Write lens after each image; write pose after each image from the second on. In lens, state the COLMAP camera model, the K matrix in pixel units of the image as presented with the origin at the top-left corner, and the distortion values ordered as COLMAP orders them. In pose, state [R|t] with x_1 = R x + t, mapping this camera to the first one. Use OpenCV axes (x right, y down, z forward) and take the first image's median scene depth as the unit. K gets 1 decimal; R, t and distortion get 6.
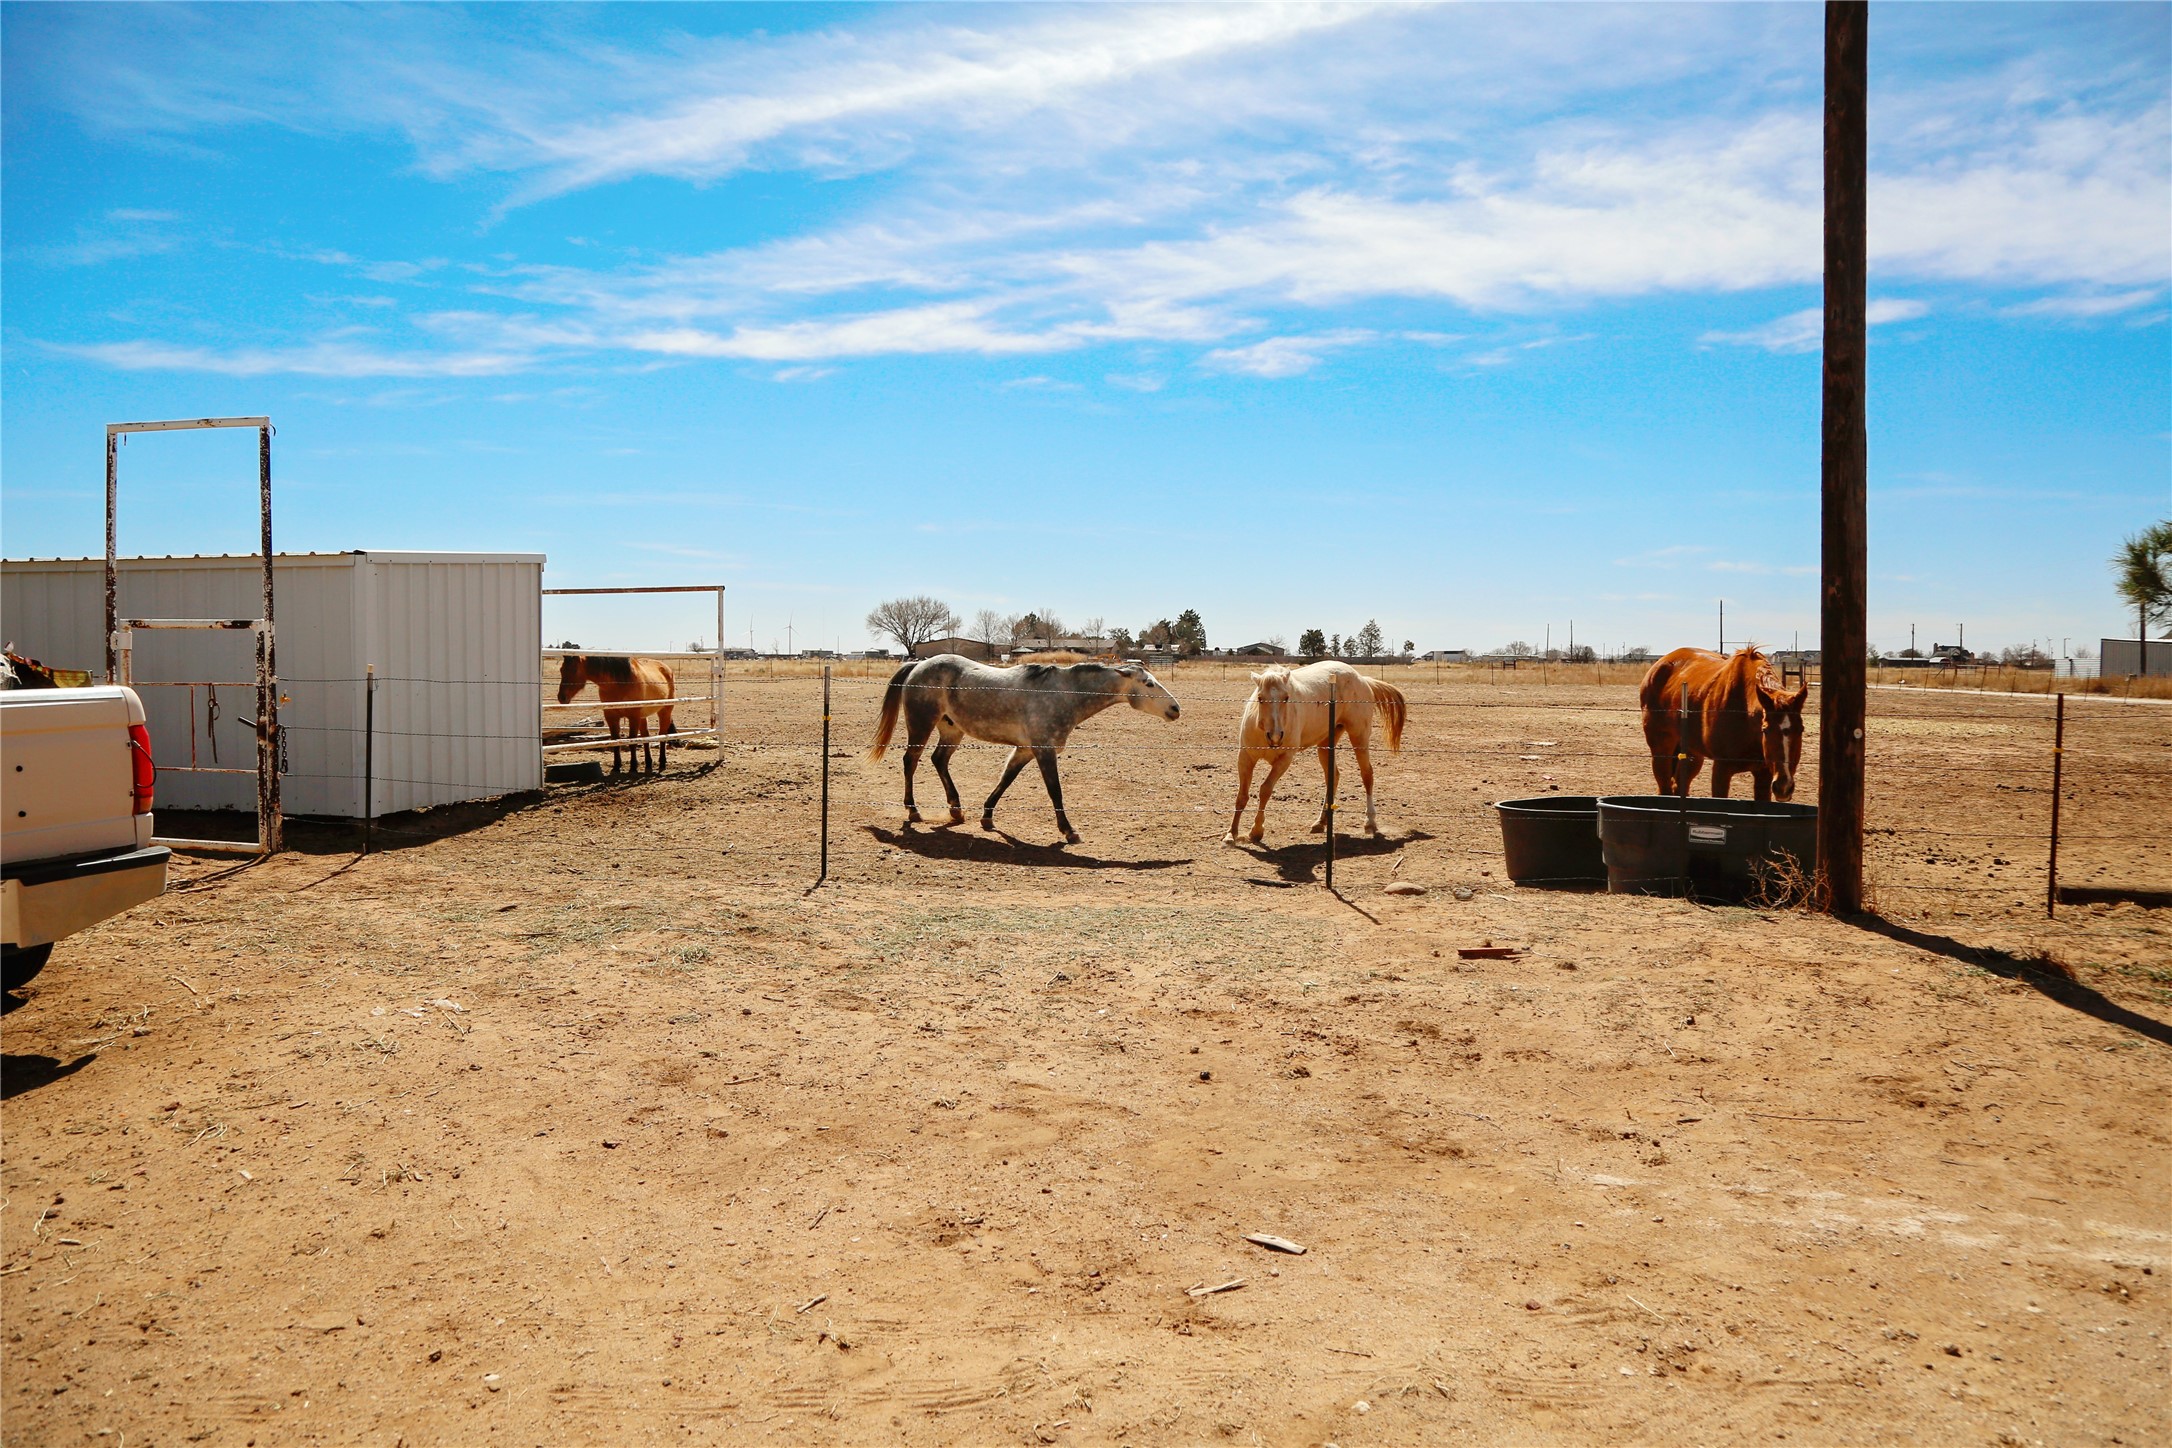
lens RADIAL K [[1376.4, 0, 1086.0], [0, 1376.4, 724.0], [0, 0, 1]] dist [-0.099810, 0.050268]
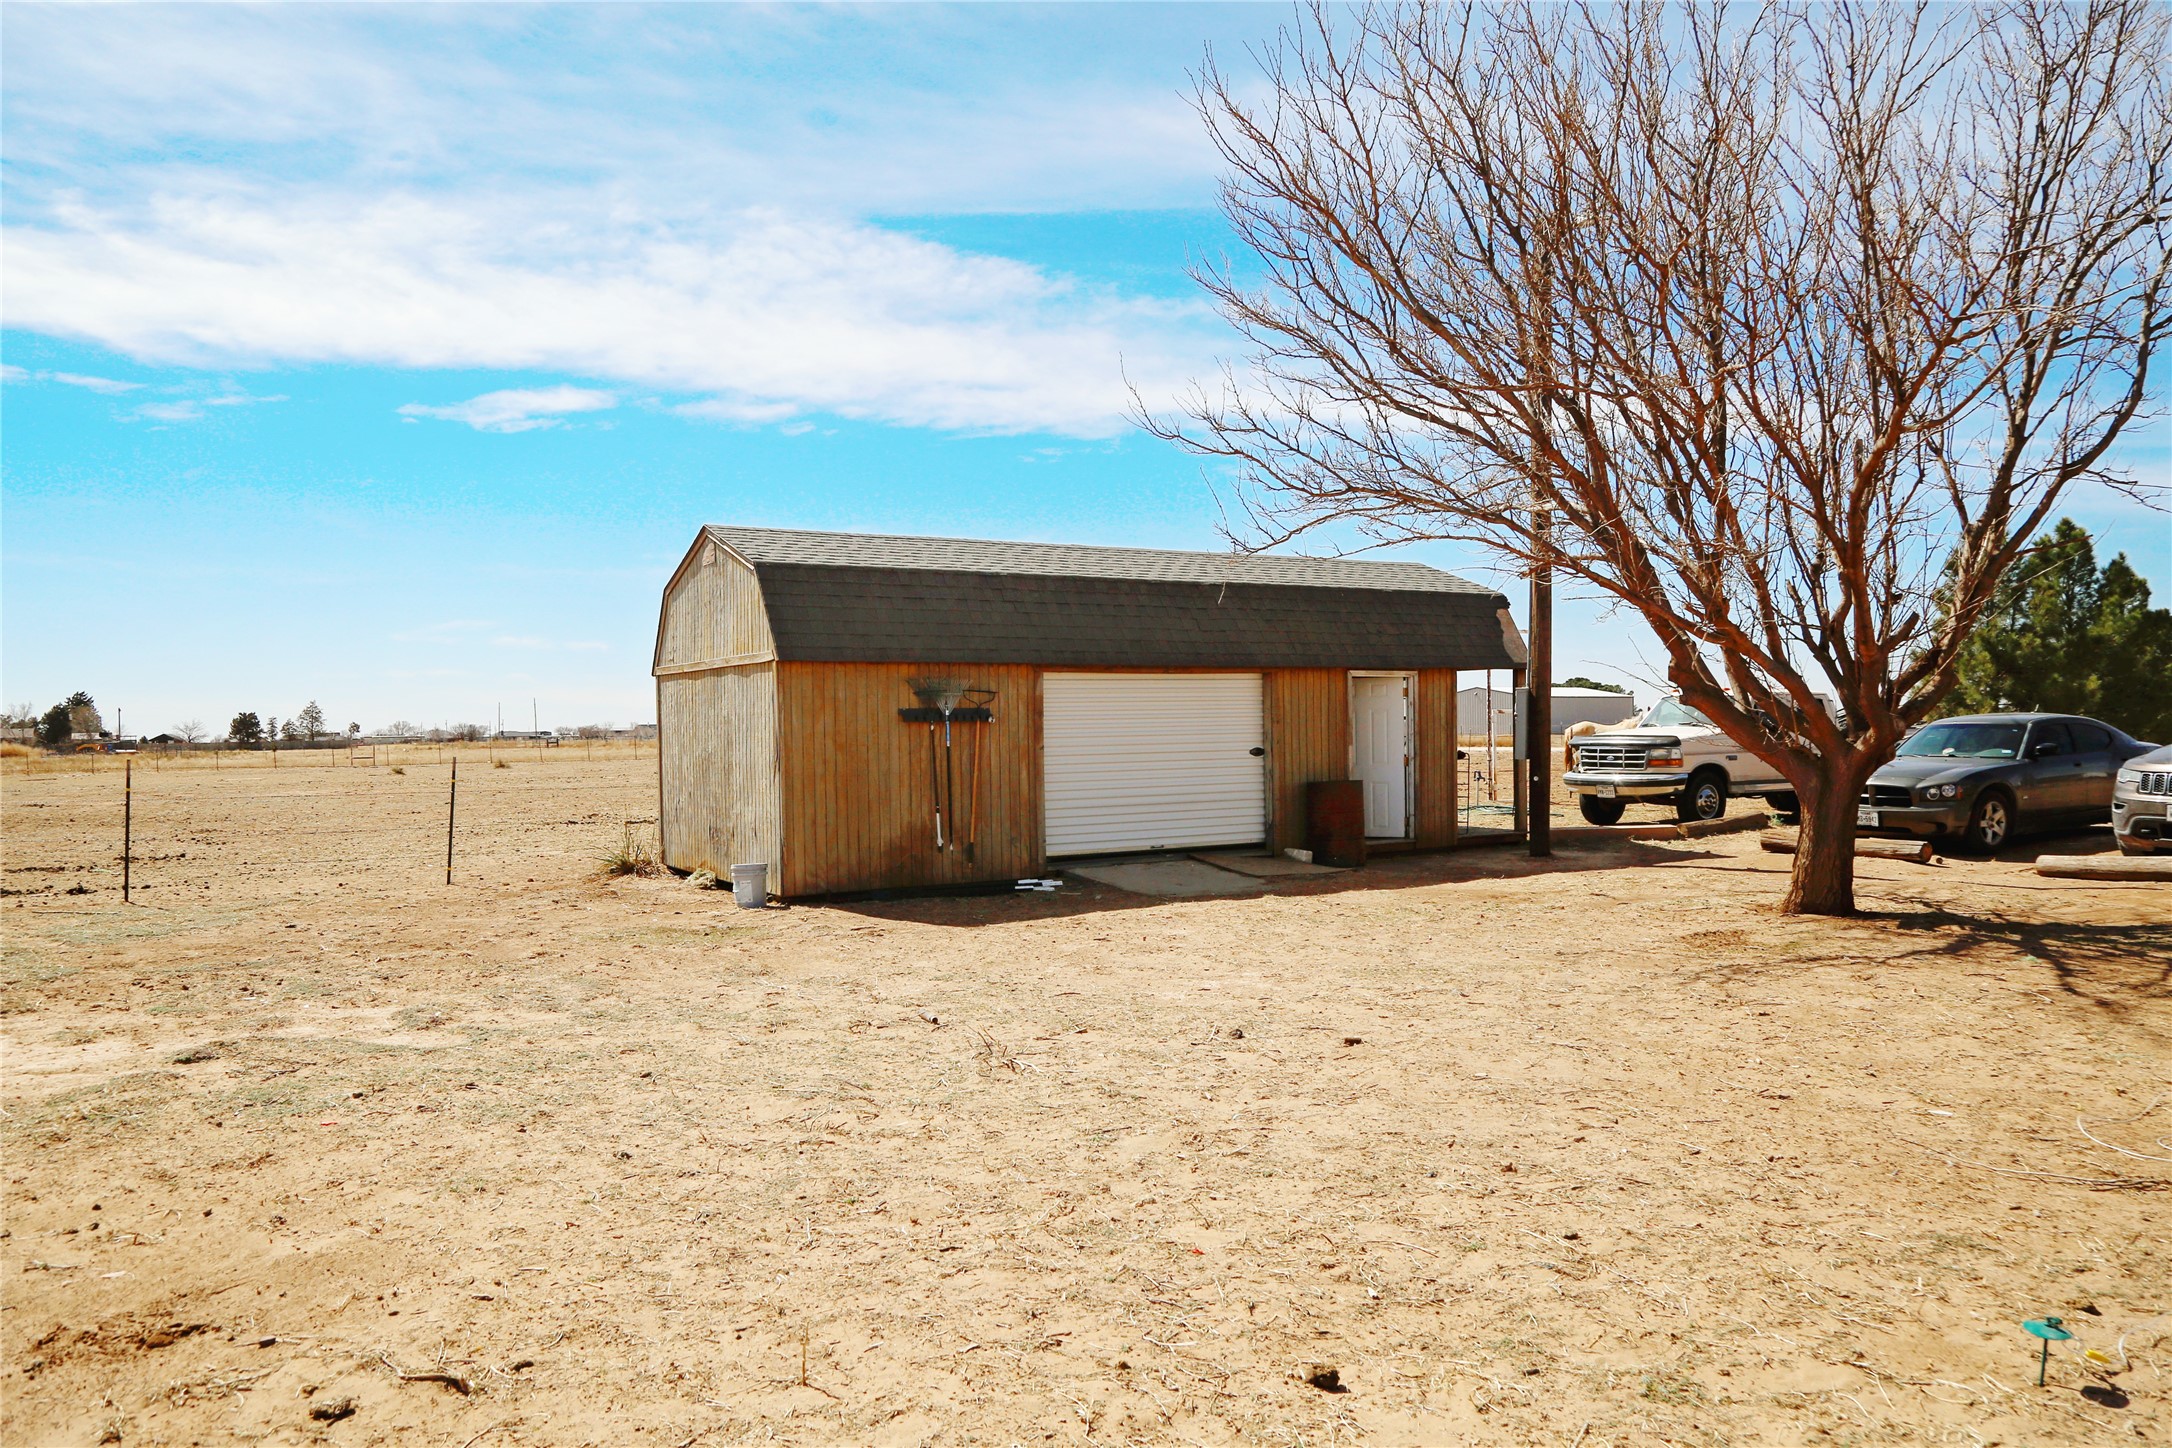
lens RADIAL K [[1376.4, 0, 1086.0], [0, 1376.4, 724.0], [0, 0, 1]] dist [-0.099810, 0.050268]
pose [[0.799055, -0.014258, 0.601088, 0.297378], [0.051126, 0.997709, -0.044298, 0.021755], [-0.599080, 0.066128, 0.797954, -0.110154]]
